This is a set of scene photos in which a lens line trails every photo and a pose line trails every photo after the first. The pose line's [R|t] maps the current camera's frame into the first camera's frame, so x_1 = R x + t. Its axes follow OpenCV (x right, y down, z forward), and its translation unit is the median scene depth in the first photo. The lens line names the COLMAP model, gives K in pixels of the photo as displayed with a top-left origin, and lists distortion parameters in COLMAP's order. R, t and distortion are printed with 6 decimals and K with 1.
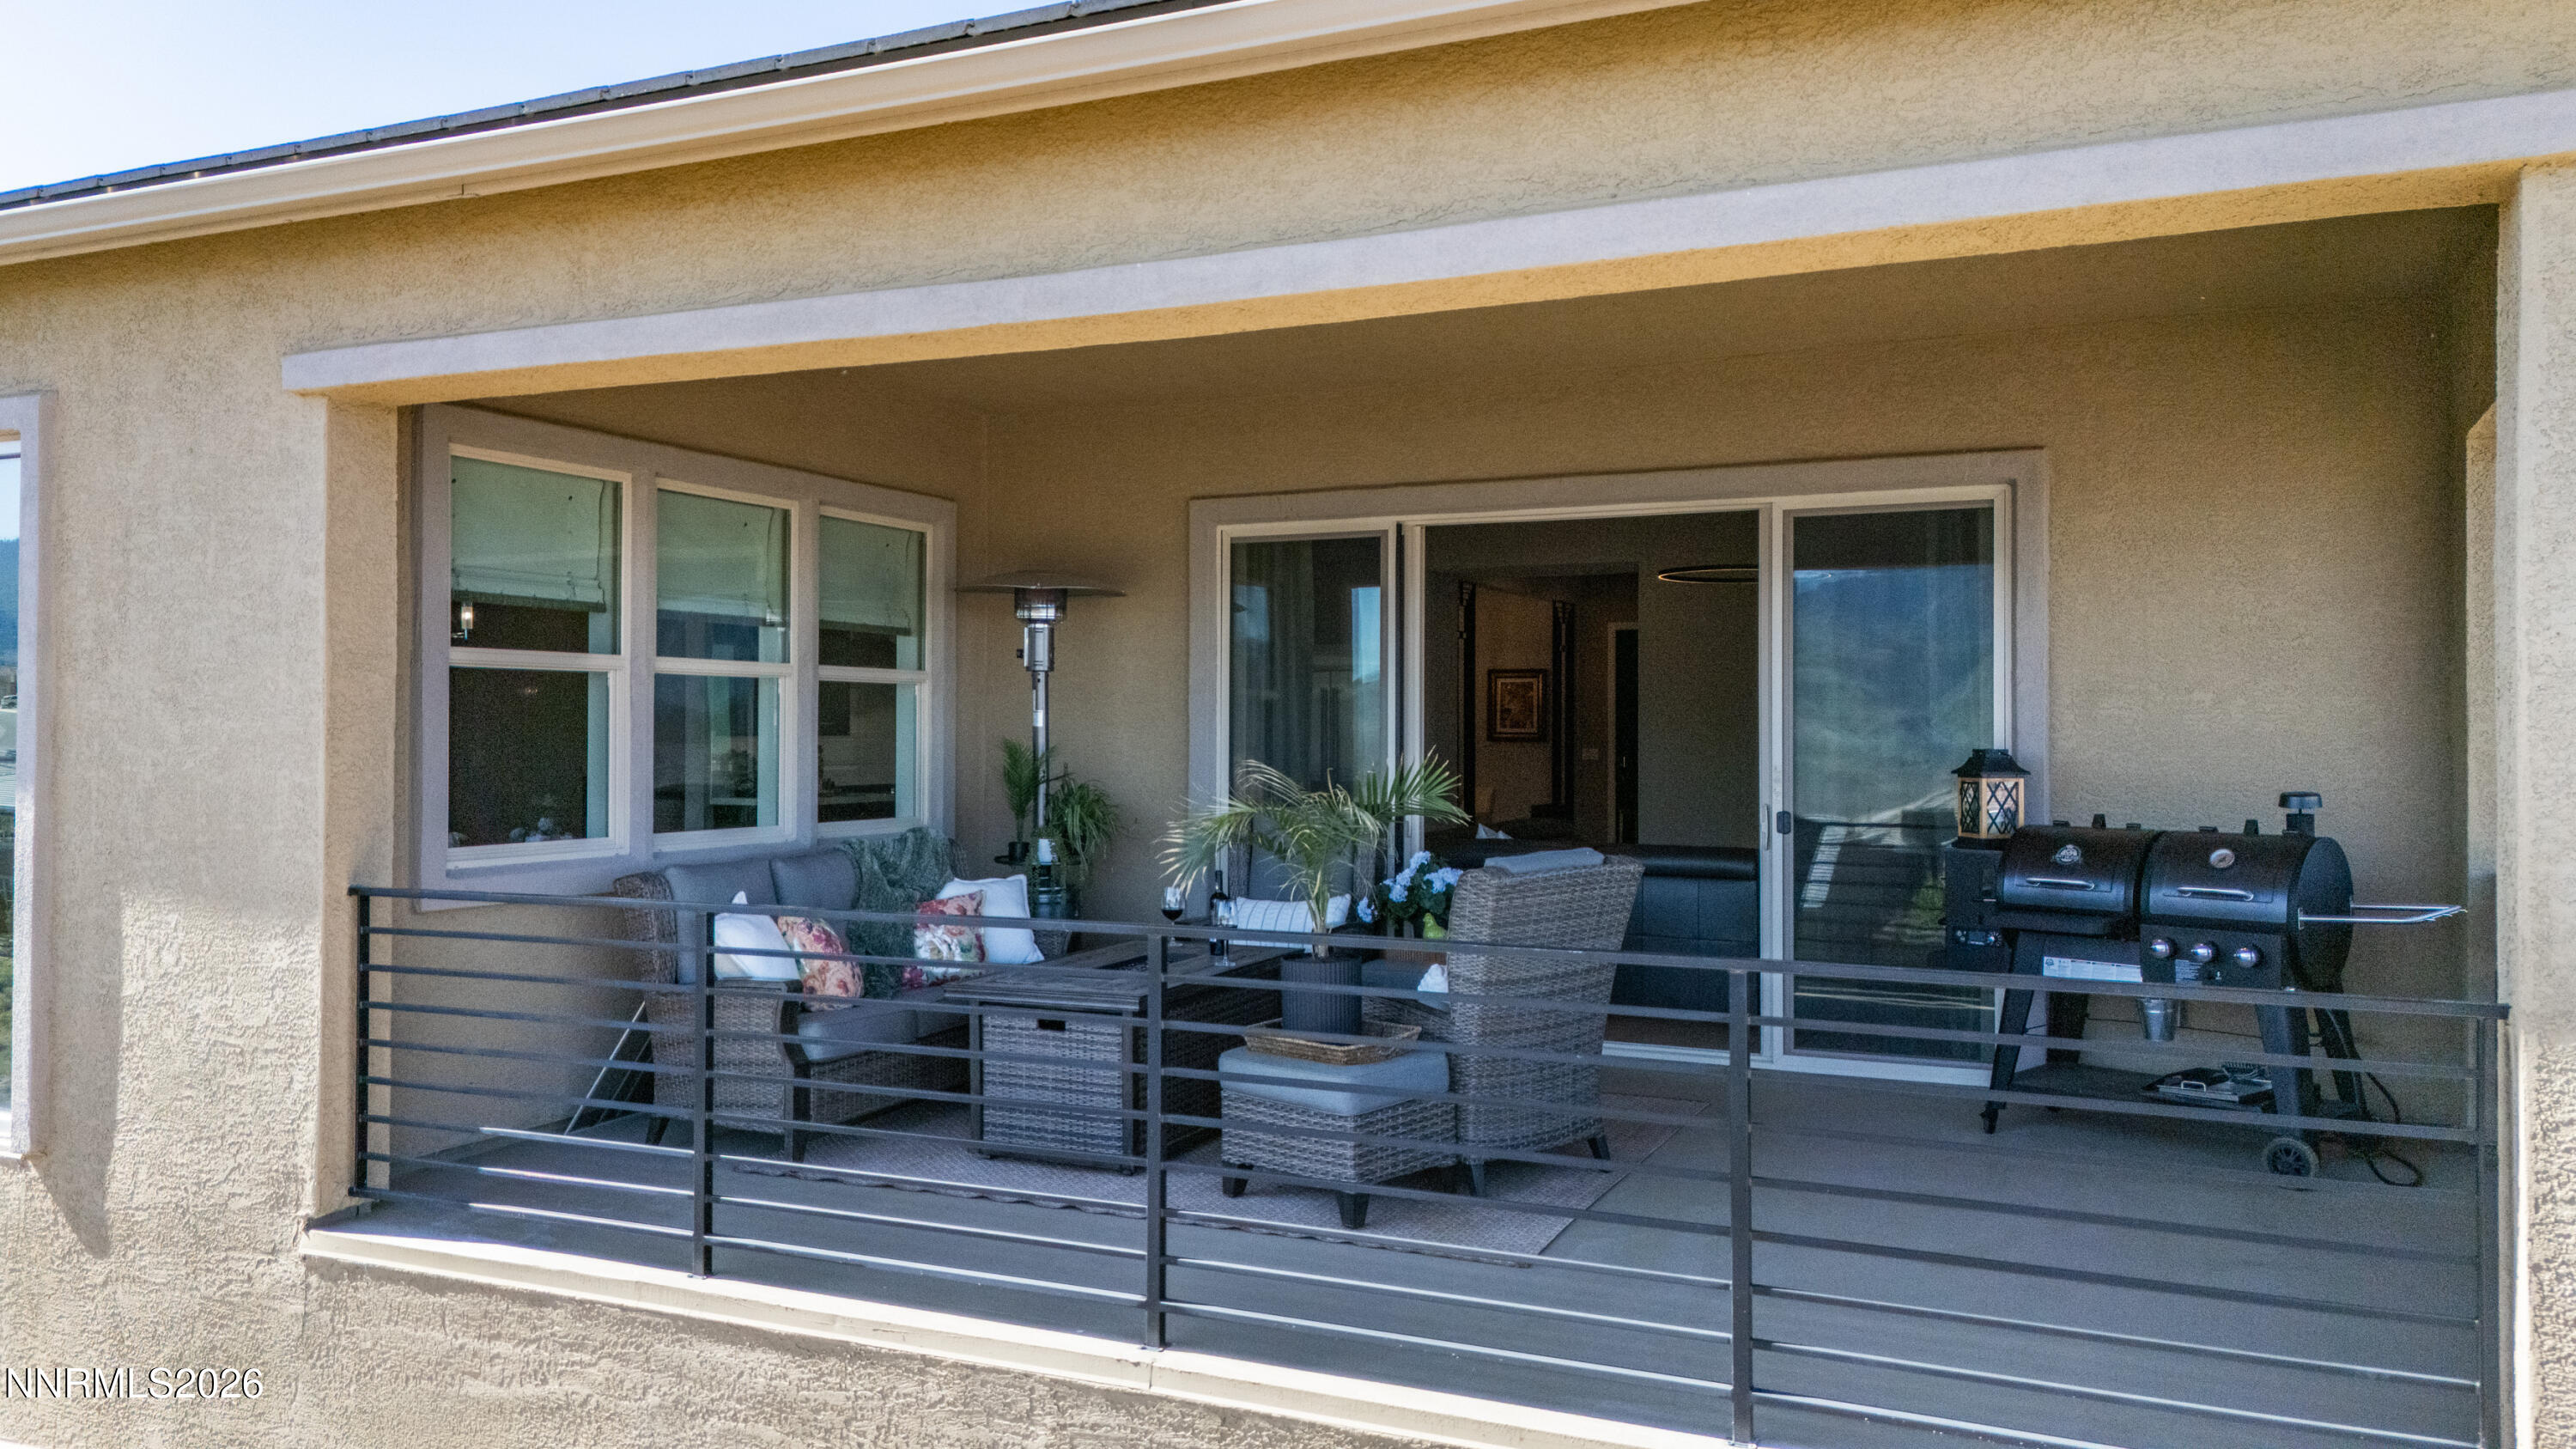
lens RADIAL K [[1887.8, 0, 1287.1], [0, 1887.8, 721.7], [0, 0, 1]] dist [0.000519, 0.000060]
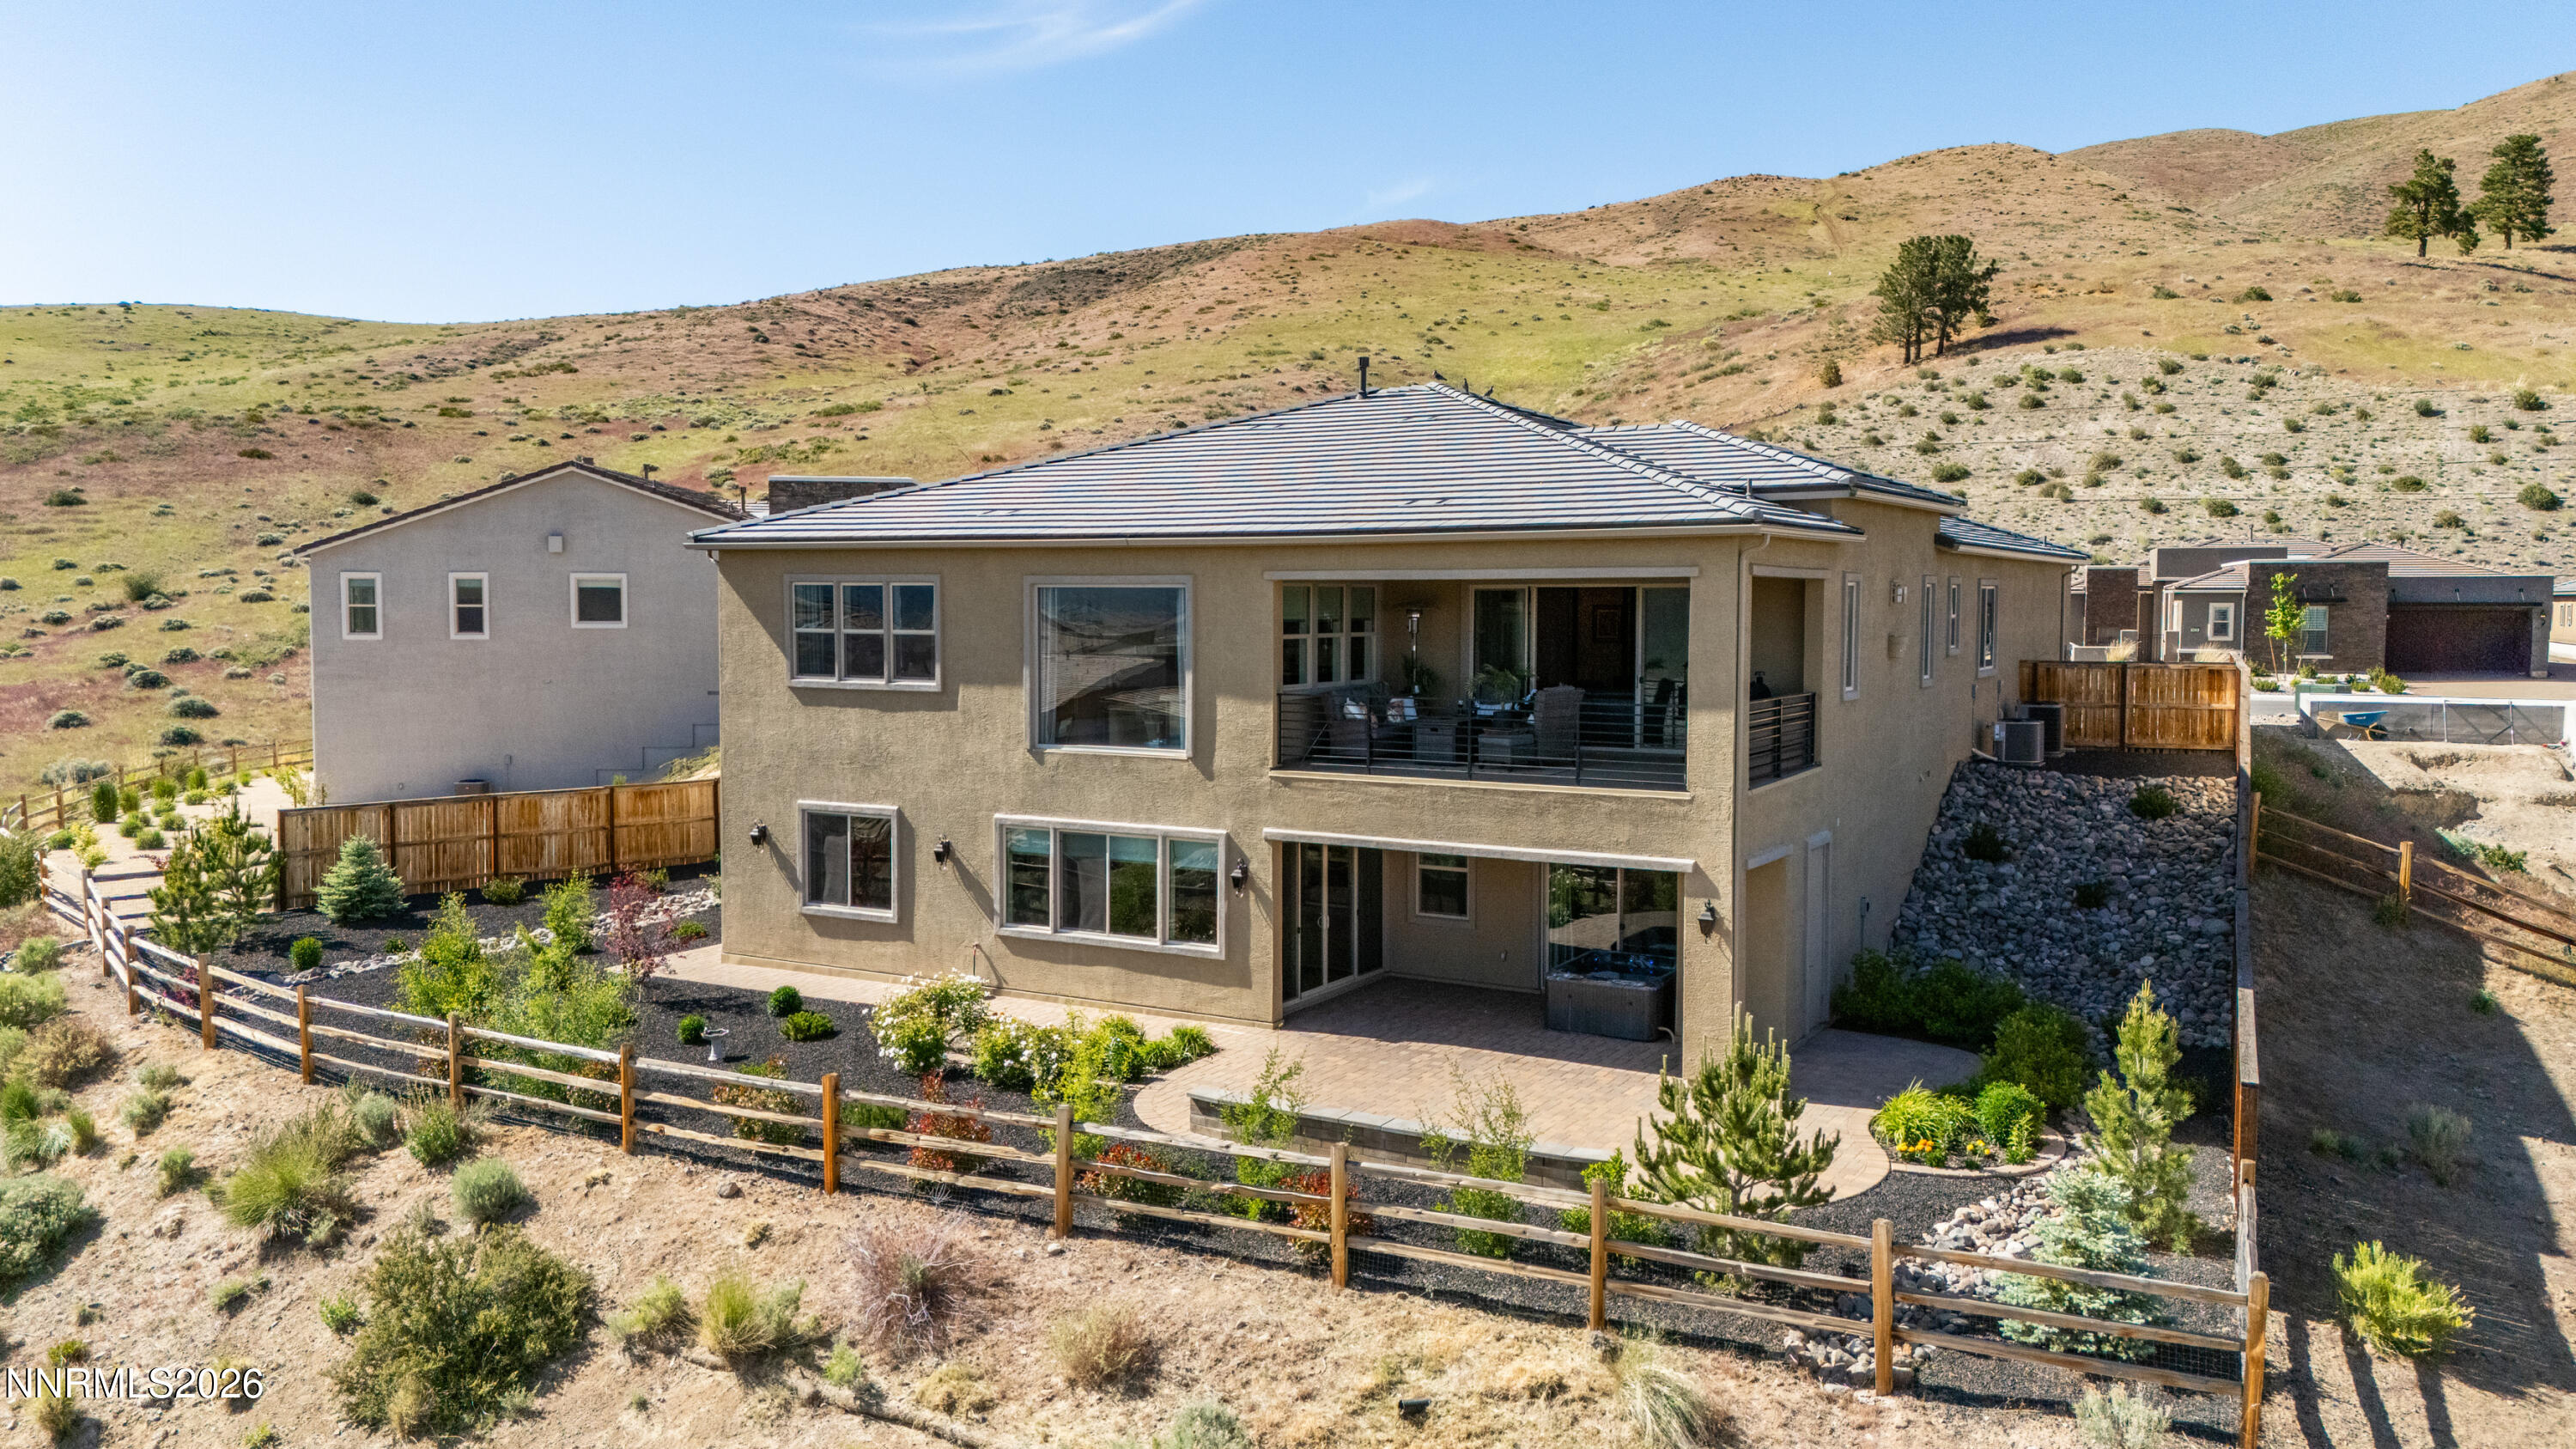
lens RADIAL K [[1887.8, 0, 1284.6], [0, 1887.8, 721.1], [0, 0, 1]] dist [0.000519, 0.000060]
pose [[0.994495, 0.000934, -0.104780, -0.019601], [0.006013, 0.997804, 0.065967, -0.115755], [0.104611, -0.066234, 0.992305, -2.850211]]
